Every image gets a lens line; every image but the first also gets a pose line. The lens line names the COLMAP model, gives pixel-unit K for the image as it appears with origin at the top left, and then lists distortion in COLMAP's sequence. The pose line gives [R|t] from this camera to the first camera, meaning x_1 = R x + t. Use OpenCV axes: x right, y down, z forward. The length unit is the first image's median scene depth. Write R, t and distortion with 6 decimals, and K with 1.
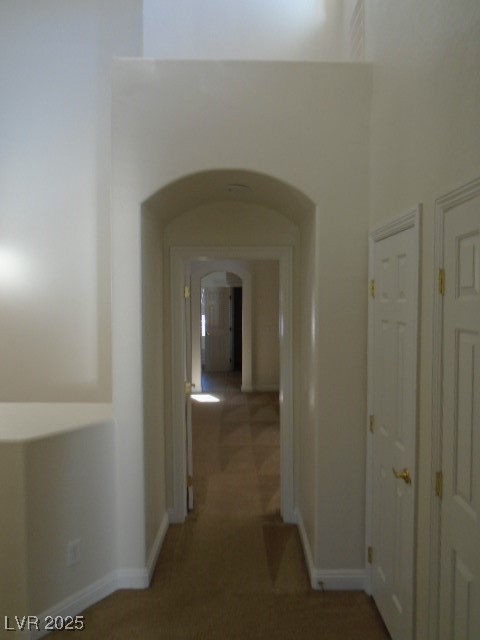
lens RADIAL K [[486.8, 0, 240.0], [0, 486.8, 320.0], [0, 0, 1]] dist [-0.026952, 0.003646]
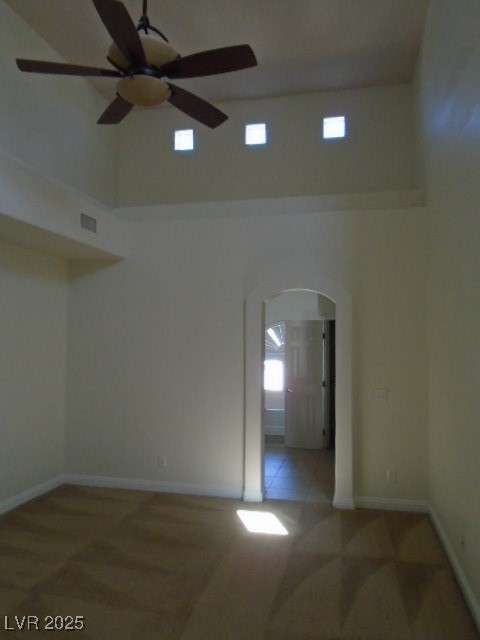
lens RADIAL K [[486.8, 0, 240.0], [0, 486.8, 320.0], [0, 0, 1]] dist [-0.026952, 0.003646]
pose [[0.974083, -0.006261, -0.226104, 0.020244], [-0.011192, 0.997059, -0.075823, -0.017166], [0.225913, 0.076388, 0.971148, 0.345257]]
